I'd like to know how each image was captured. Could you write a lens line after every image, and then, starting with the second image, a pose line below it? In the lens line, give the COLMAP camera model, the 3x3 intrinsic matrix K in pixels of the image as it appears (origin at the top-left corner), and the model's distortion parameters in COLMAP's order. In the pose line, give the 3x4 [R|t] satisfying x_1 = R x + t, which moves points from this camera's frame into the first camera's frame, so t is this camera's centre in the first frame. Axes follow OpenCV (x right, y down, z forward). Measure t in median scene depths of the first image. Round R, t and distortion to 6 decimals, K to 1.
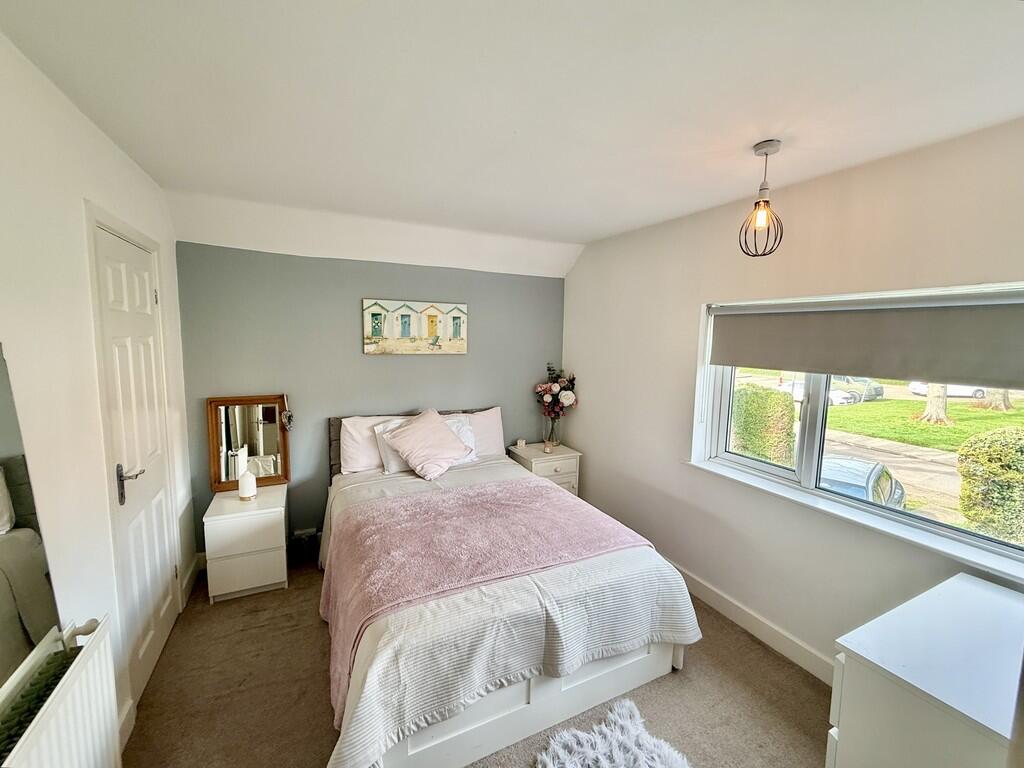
lens RADIAL K [[420.3, 0, 511.1], [0, 420.3, 383.4], [0, 0, 1]] dist [-0.000942, -0.000382]
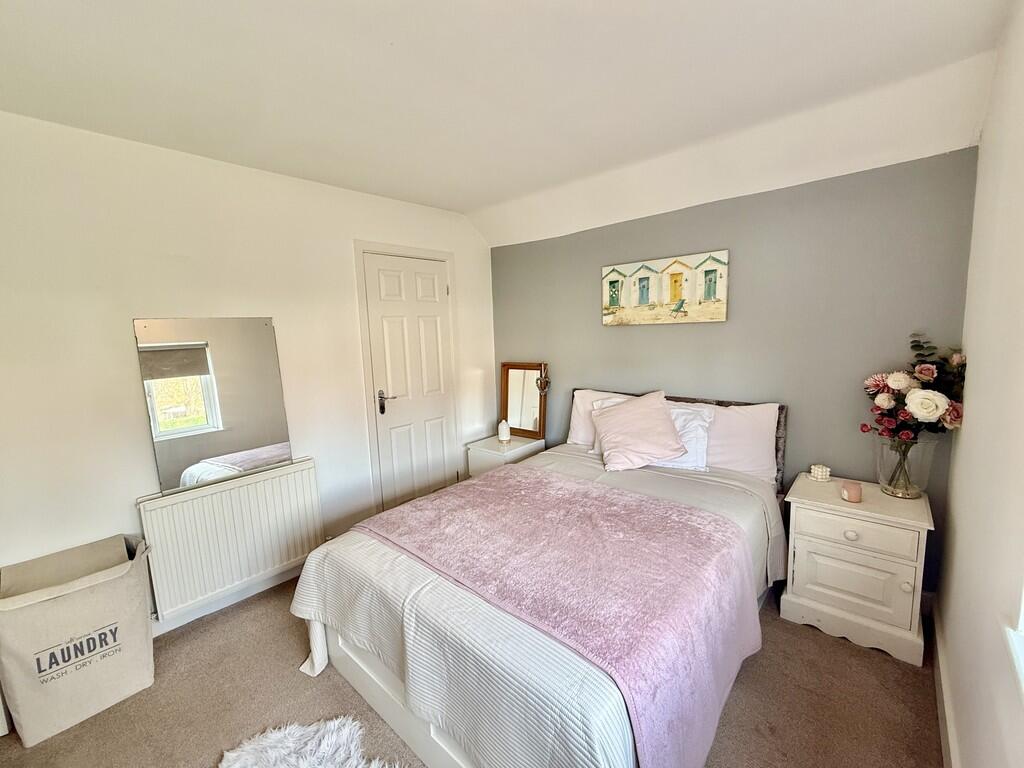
lens RADIAL K [[420.3, 0, 511.1], [0, 420.3, 383.4], [0, 0, 1]] dist [-0.000942, -0.000382]
pose [[0.374702, 0.087866, -0.922972, 0.450523], [-0.060030, 0.995710, 0.070420, 0.005603], [0.925200, 0.029019, 0.378369, 0.438295]]
